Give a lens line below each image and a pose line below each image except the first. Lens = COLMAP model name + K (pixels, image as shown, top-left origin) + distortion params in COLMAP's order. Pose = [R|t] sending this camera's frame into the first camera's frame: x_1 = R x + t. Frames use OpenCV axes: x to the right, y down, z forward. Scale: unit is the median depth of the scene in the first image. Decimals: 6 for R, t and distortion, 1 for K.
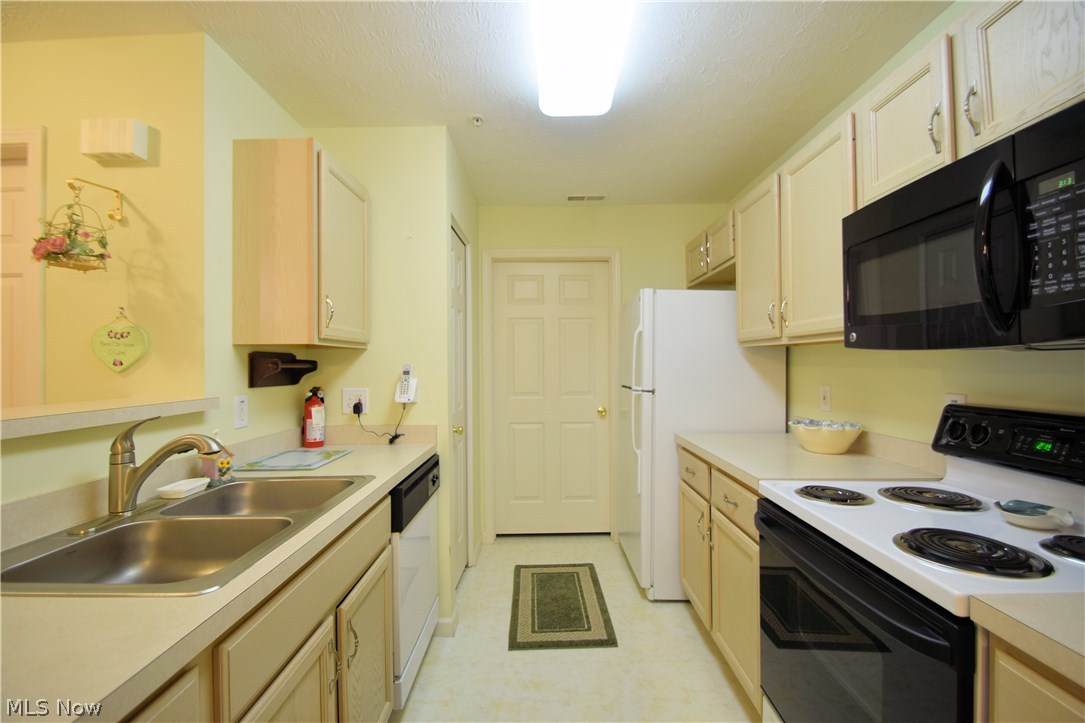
lens RADIAL K [[478.5, 0, 540.3], [0, 478.5, 357.0], [0, 0, 1]] dist [0.009761, -0.014534]
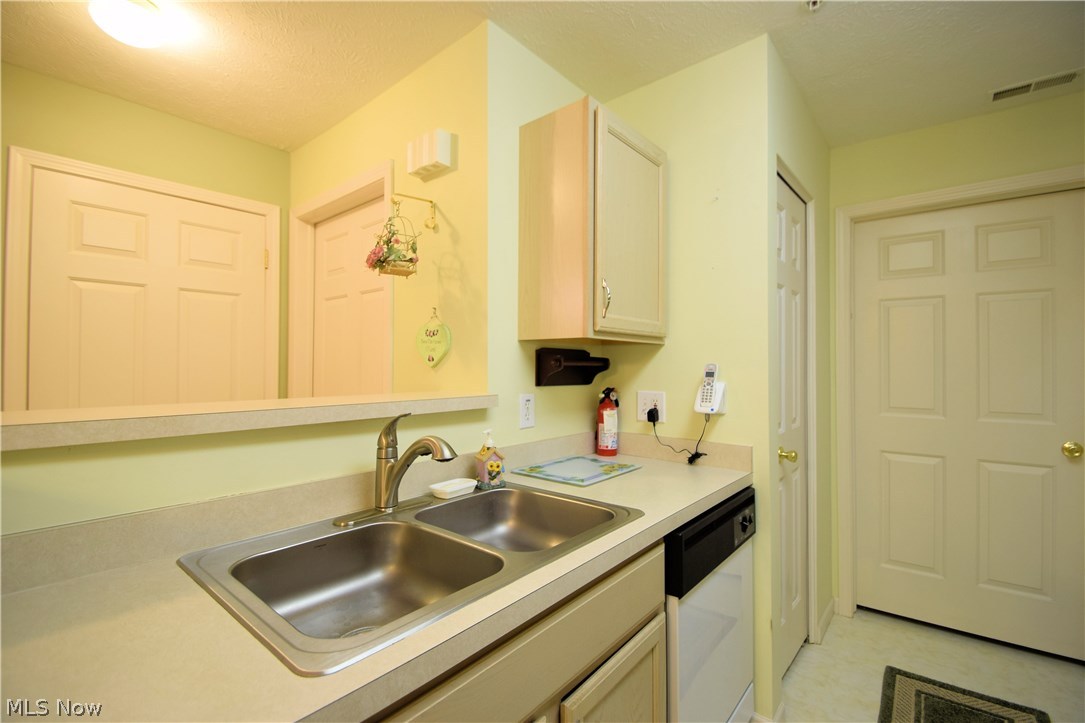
lens RADIAL K [[478.5, 0, 537.2], [0, 478.5, 357.5], [0, 0, 1]] dist [0.009761, -0.014534]
pose [[0.764804, 0.001428, -0.644261, 0.004782], [-0.002541, 0.999996, -0.000801, 0.009650], [0.644258, 0.002250, 0.764805, 0.317569]]
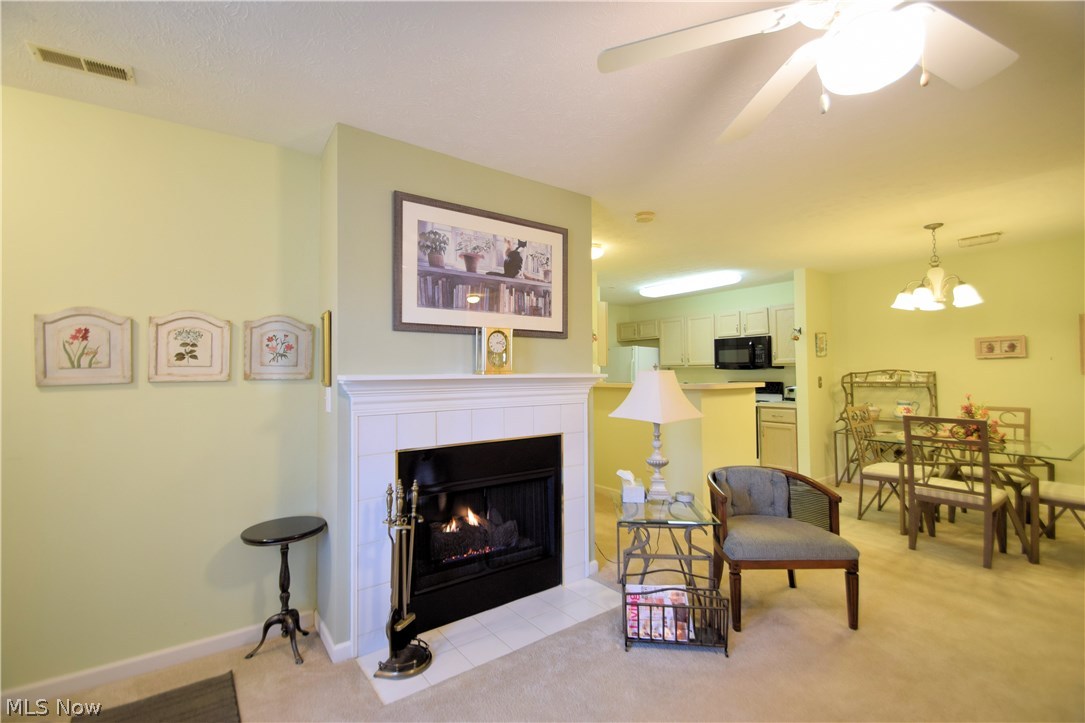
lens RADIAL K [[478.5, 0, 538.9], [0, 478.5, 355.8], [0, 0, 1]] dist [0.009761, -0.014534]
pose [[0.802443, 0.024427, 0.596229, -2.977689], [-0.008125, 0.999516, -0.030015, 0.005326], [-0.596674, 0.019240, 0.802253, -1.409639]]
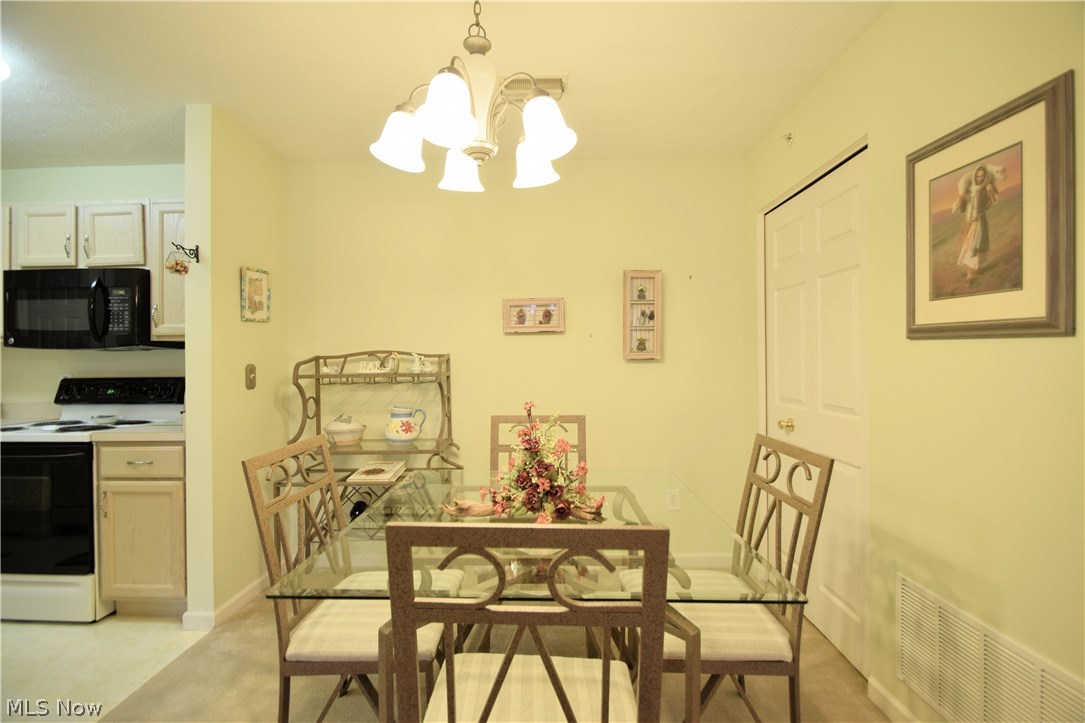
lens RADIAL K [[478.5, 0, 543.8], [0, 478.5, 361.0], [0, 0, 1]] dist [0.009761, -0.014534]
pose [[0.001832, 0.006543, 0.999977, -0.949164], [-0.006654, 0.999957, -0.006531, 0.026754], [-0.999976, -0.006642, 0.001875, -0.837823]]
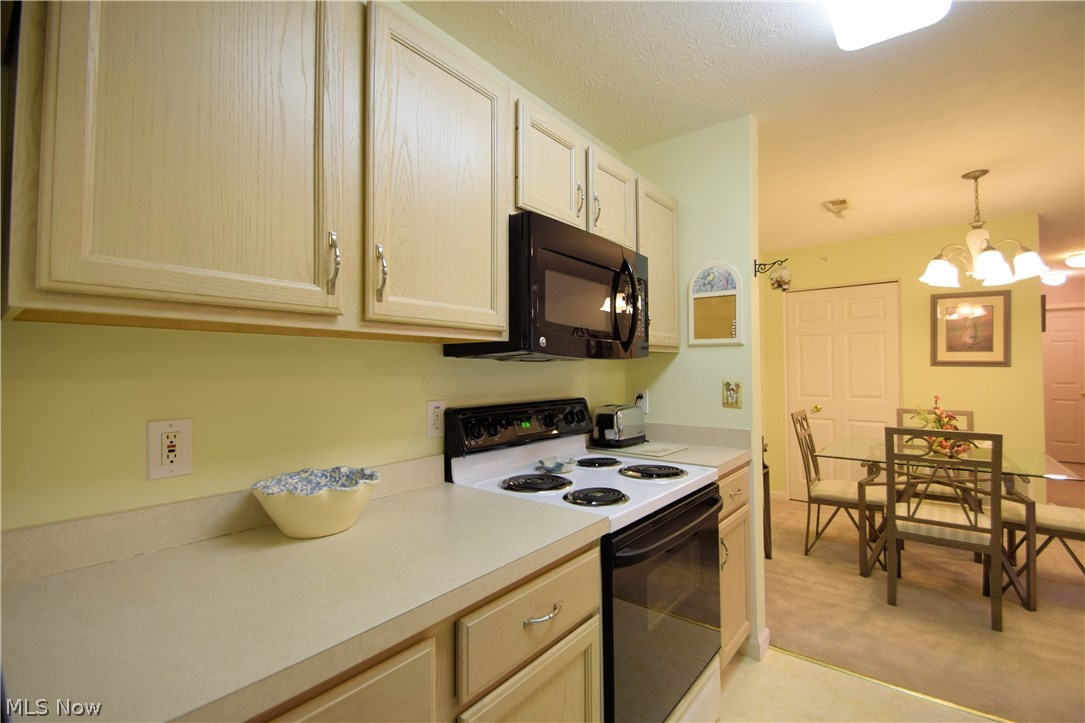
lens RADIAL K [[478.5, 0, 540.1], [0, 478.5, 357.8], [0, 0, 1]] dist [0.009761, -0.014534]
pose [[-0.785460, 0.027965, 0.618280, 0.055084], [0.002790, 0.999129, -0.041647, 0.027992], [-0.618906, -0.030986, -0.784854, 1.574195]]
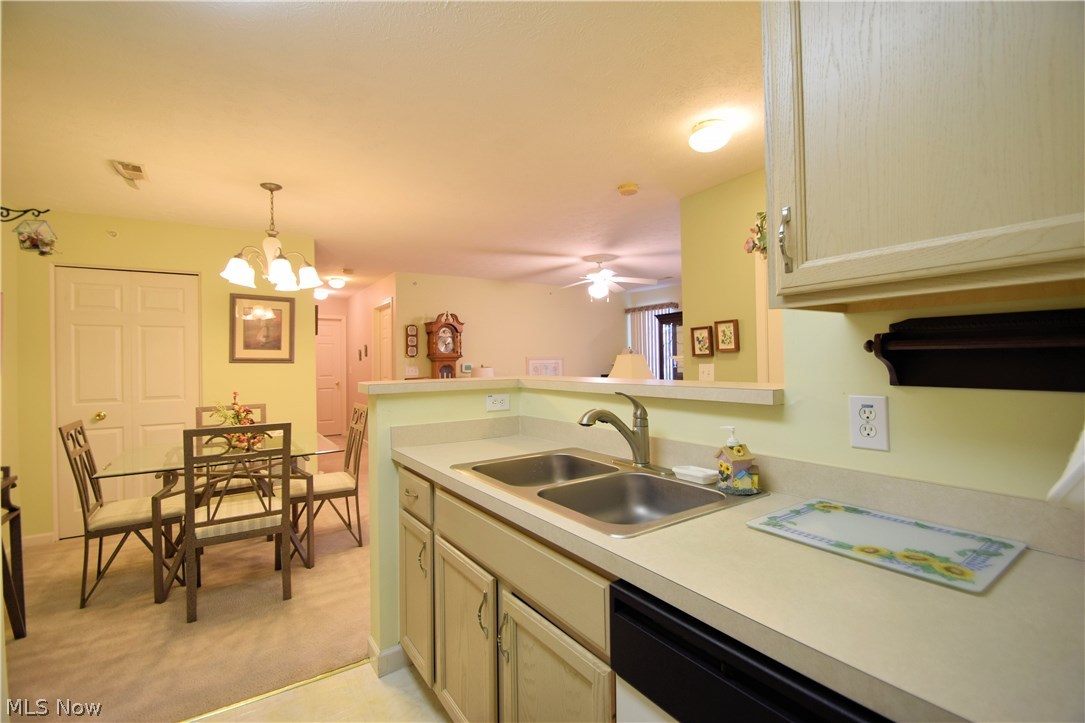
lens RADIAL K [[478.5, 0, 541.5], [0, 478.5, 359.0], [0, 0, 1]] dist [0.009761, -0.014534]
pose [[-0.826080, 0.019948, -0.563200, 0.063564], [0.031367, 0.999452, -0.010608, 0.030371], [0.562679, -0.026429, -0.826253, 1.413566]]
